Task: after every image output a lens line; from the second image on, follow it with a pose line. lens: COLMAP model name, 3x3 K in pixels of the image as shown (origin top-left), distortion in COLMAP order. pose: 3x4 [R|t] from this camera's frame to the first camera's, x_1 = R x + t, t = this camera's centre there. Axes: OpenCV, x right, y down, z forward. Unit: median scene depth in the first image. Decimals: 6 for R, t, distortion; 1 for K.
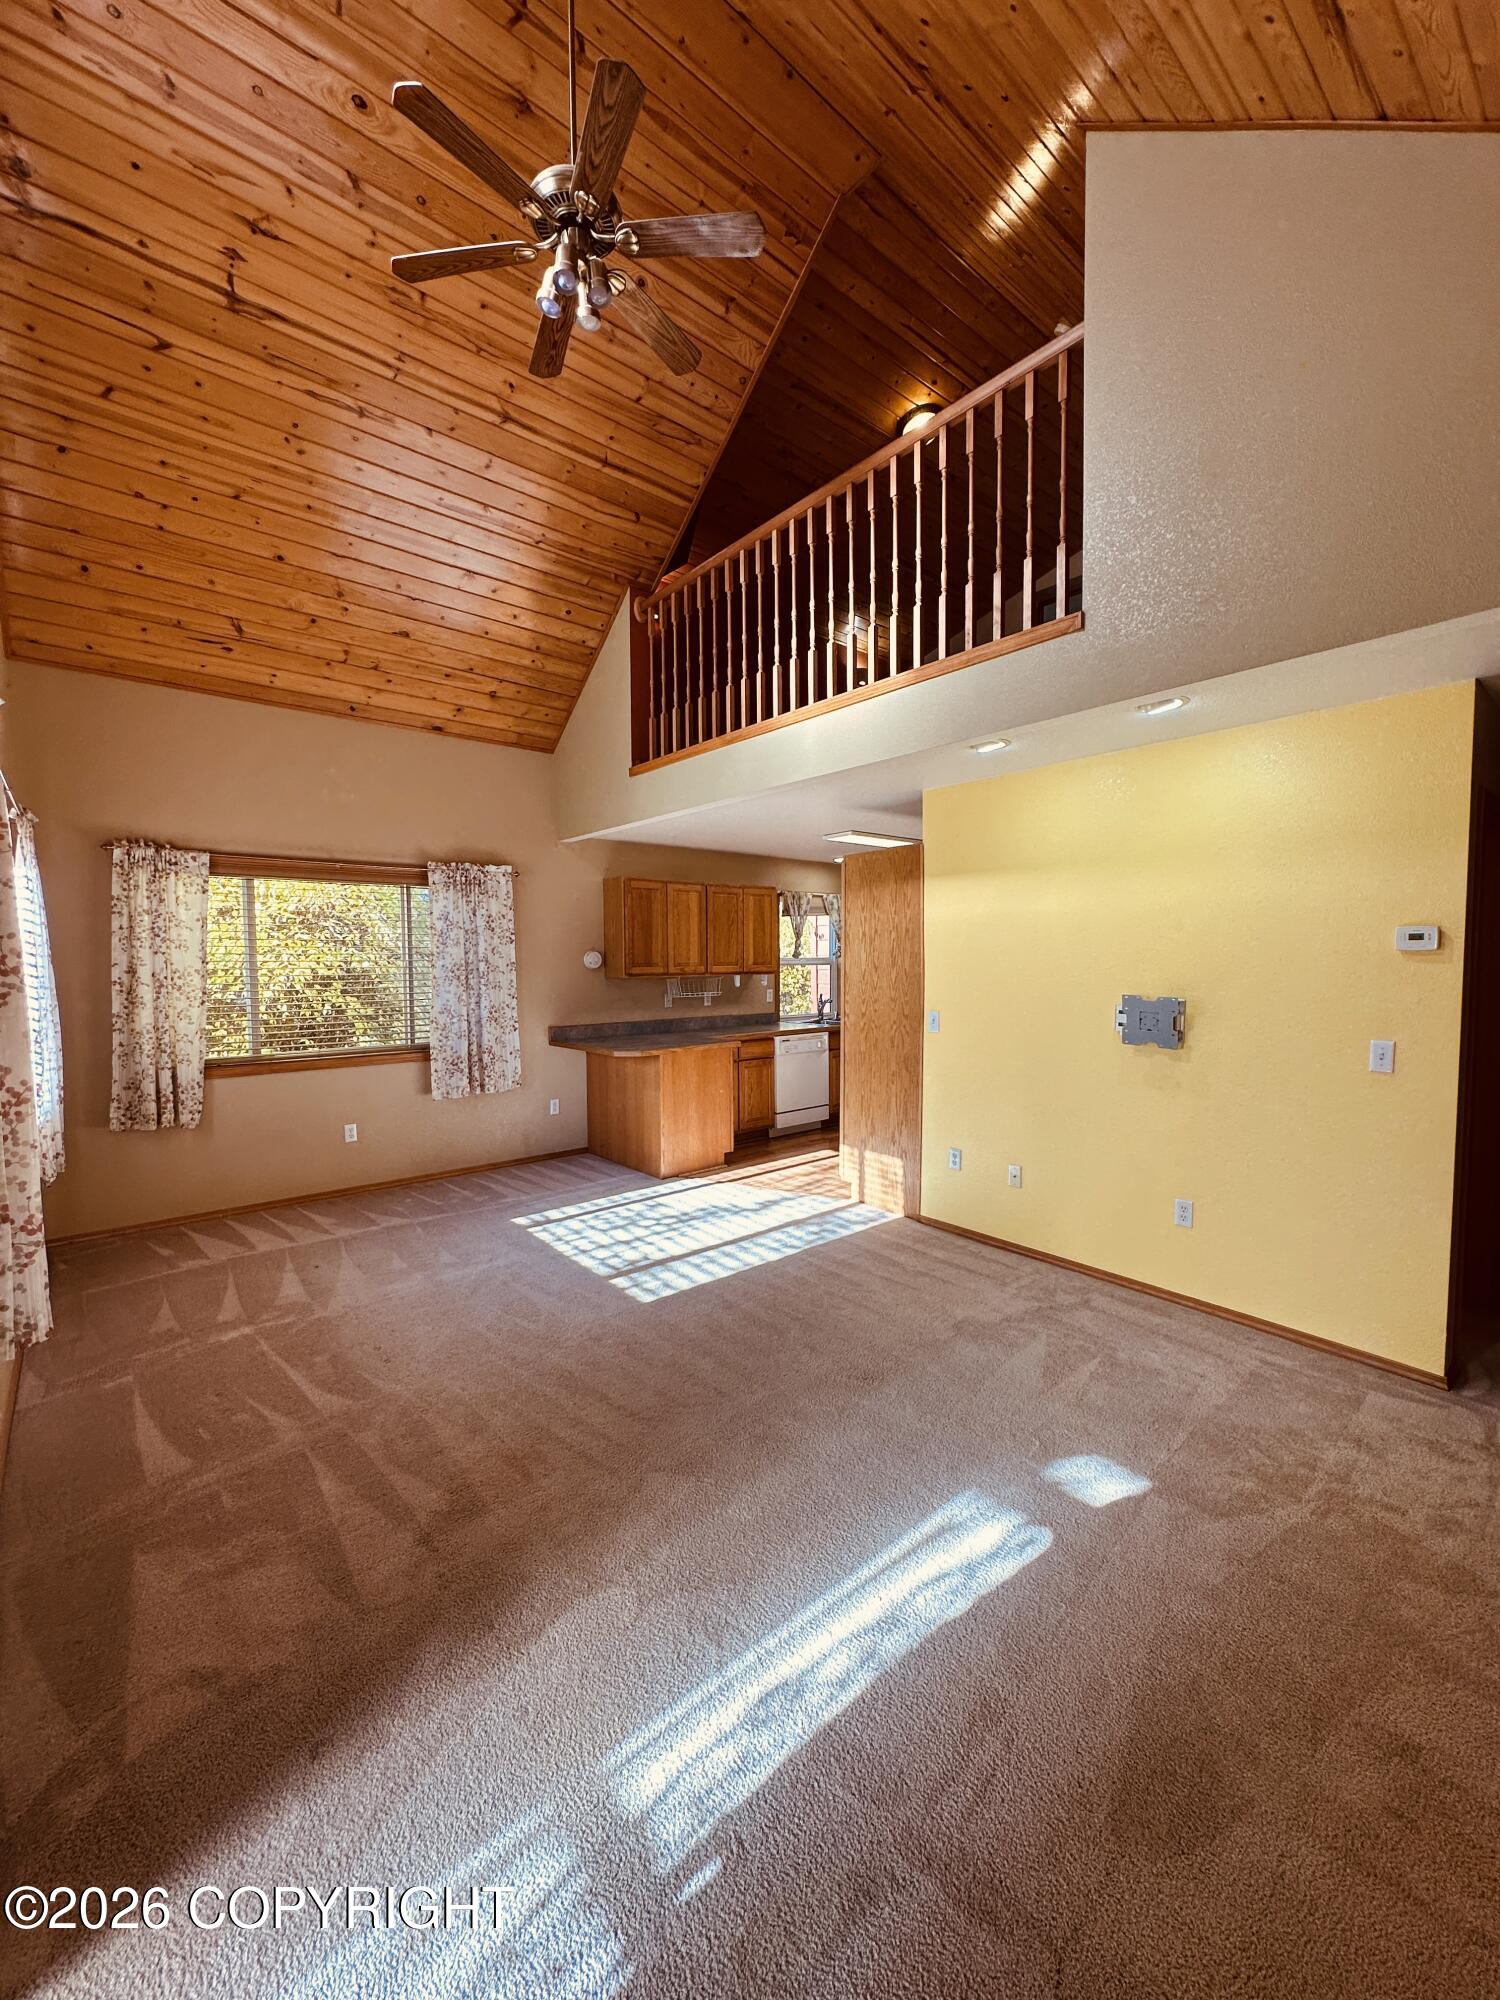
lens RADIAL K [[791.6, 0, 750.0], [0, 791.6, 1000.0], [0, 0, 1]] dist [-0.000615, -0.000228]
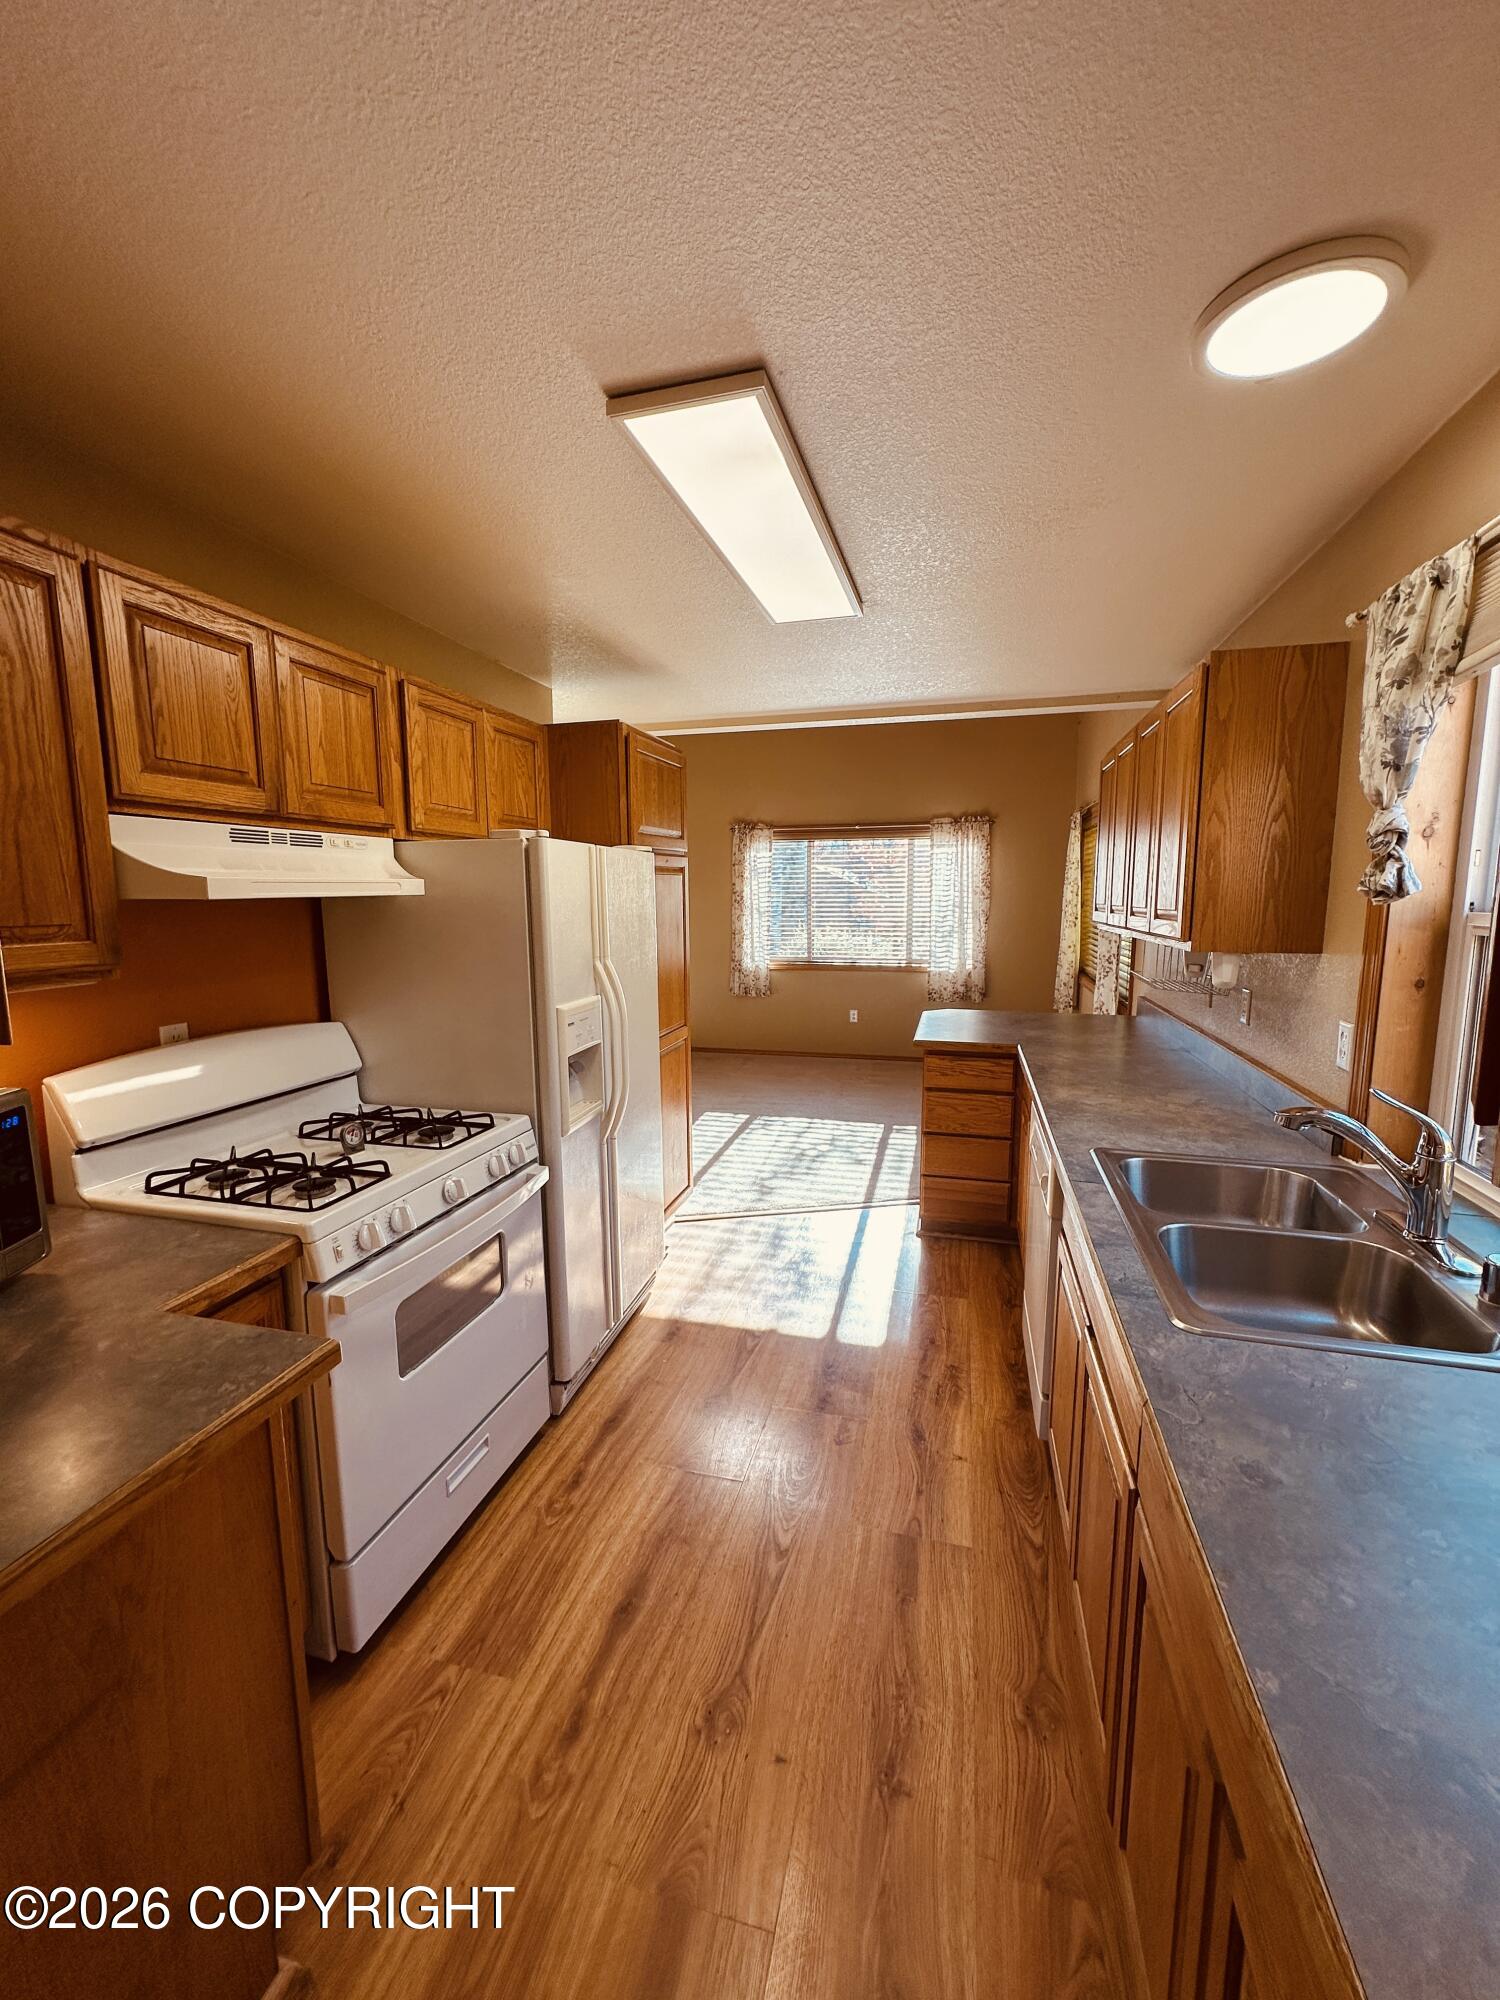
lens RADIAL K [[791.6, 0, 750.0], [0, 791.6, 1000.0], [0, 0, 1]] dist [-0.000615, -0.000228]
pose [[-0.817182, 0.076941, -0.571222, 0.523086], [-0.030645, 0.983849, 0.176360, -0.093846], [0.575565, 0.161623, -0.801625, 1.700927]]
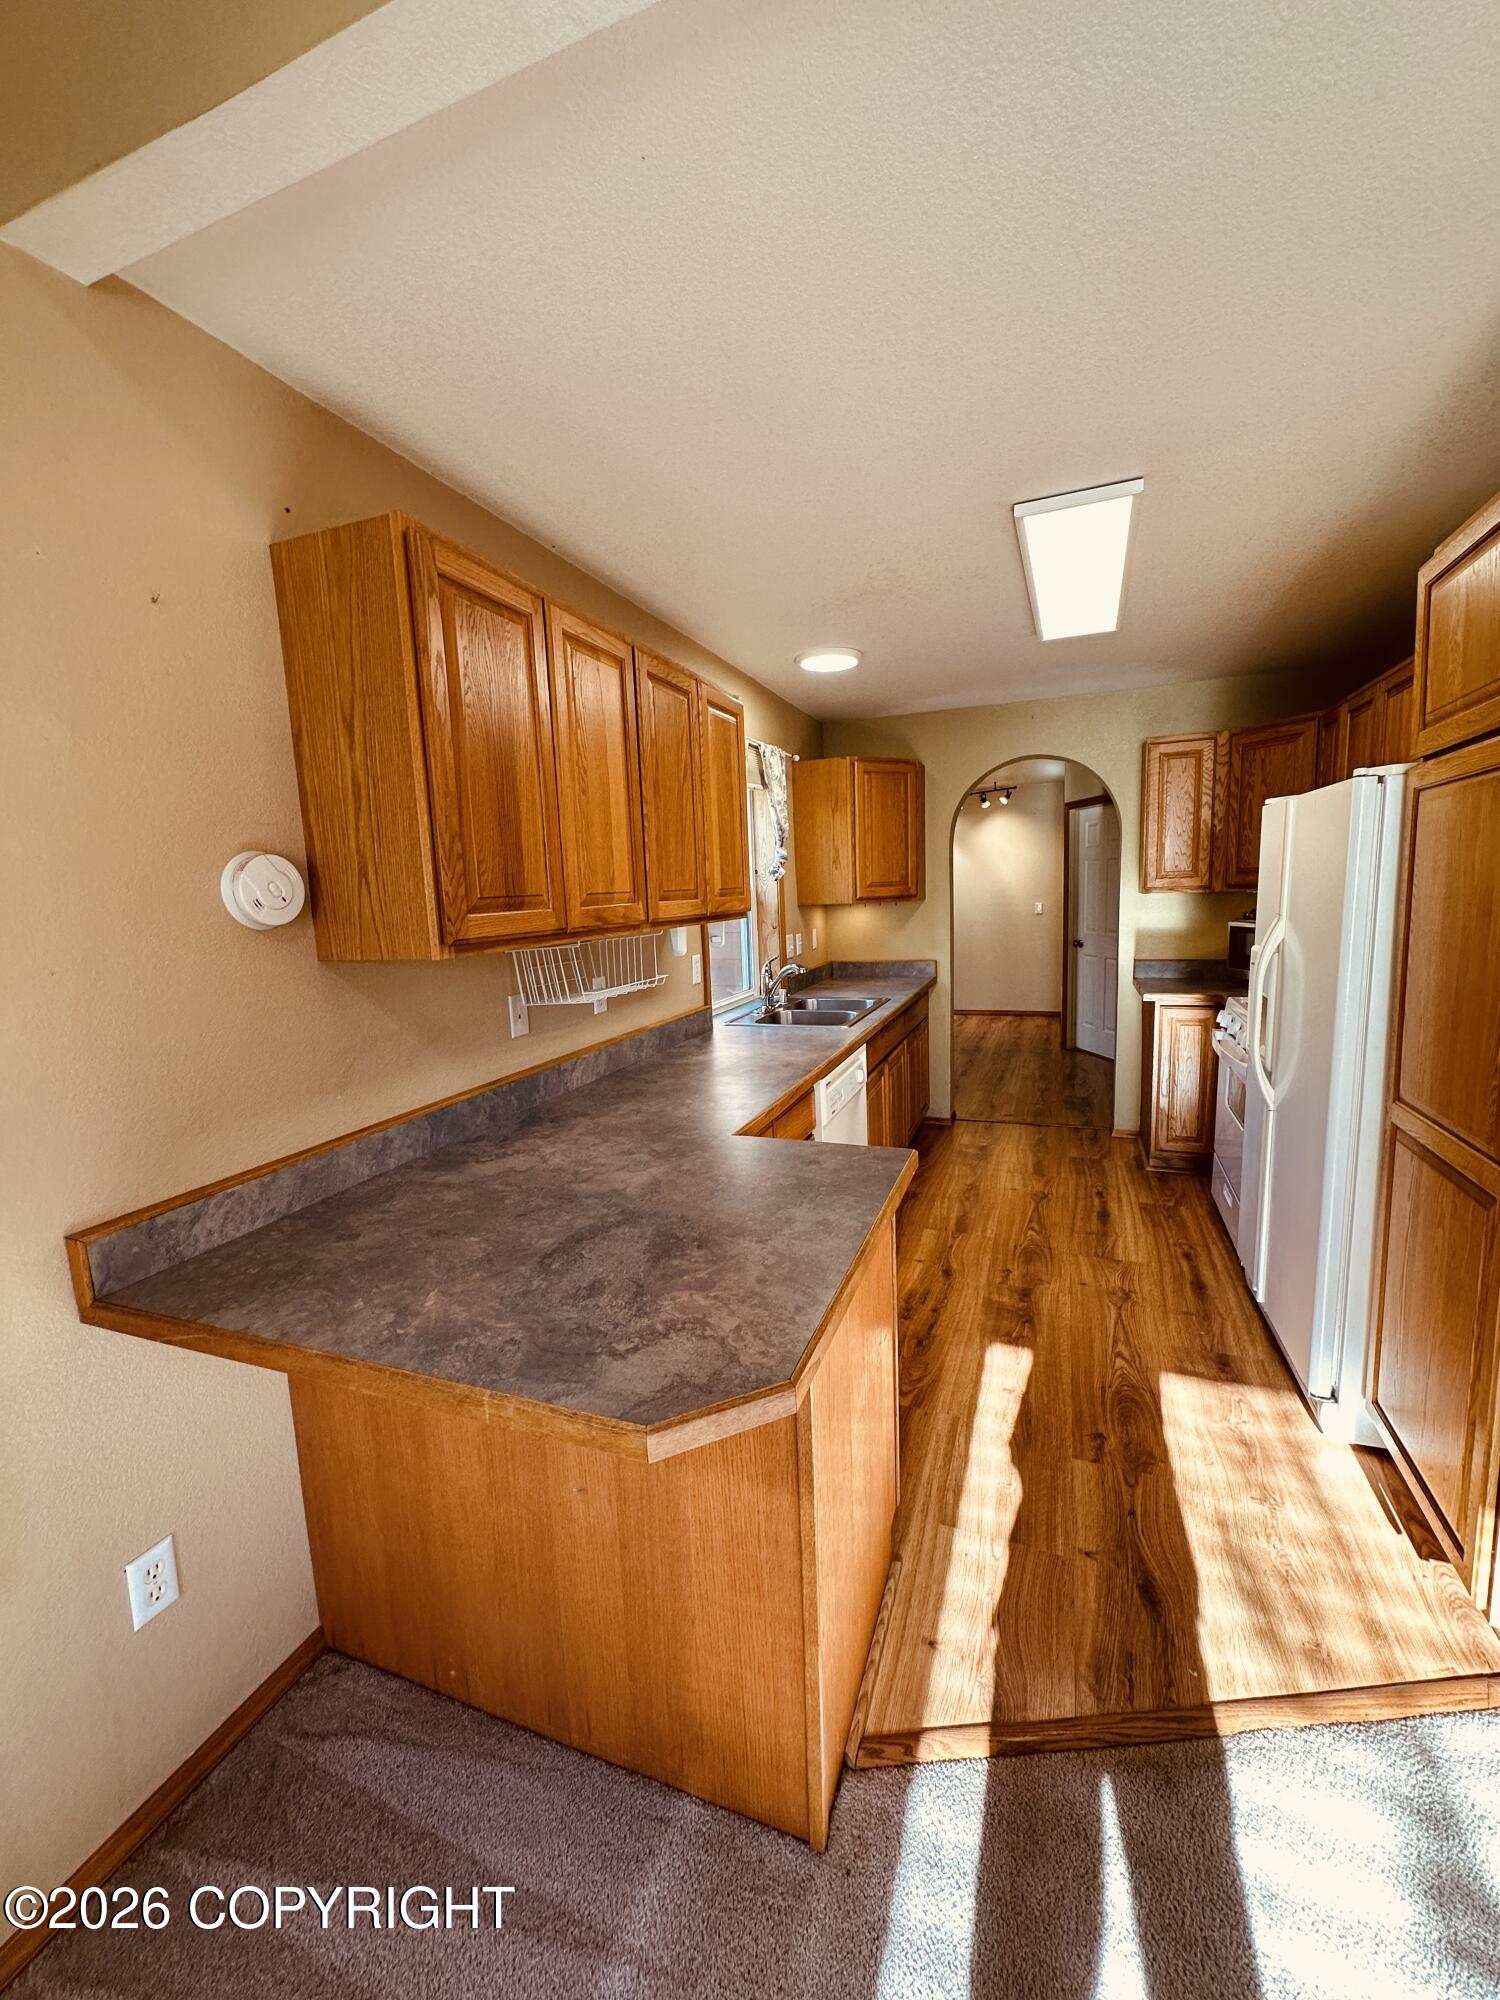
lens RADIAL K [[791.6, 0, 750.0], [0, 791.6, 1000.0], [0, 0, 1]] dist [-0.000615, -0.000228]
pose [[0.876097, -0.097650, 0.472142, -0.240437], [0.064183, 0.994180, 0.086523, -0.038078], [-0.477843, -0.045499, 0.877266, 0.936112]]
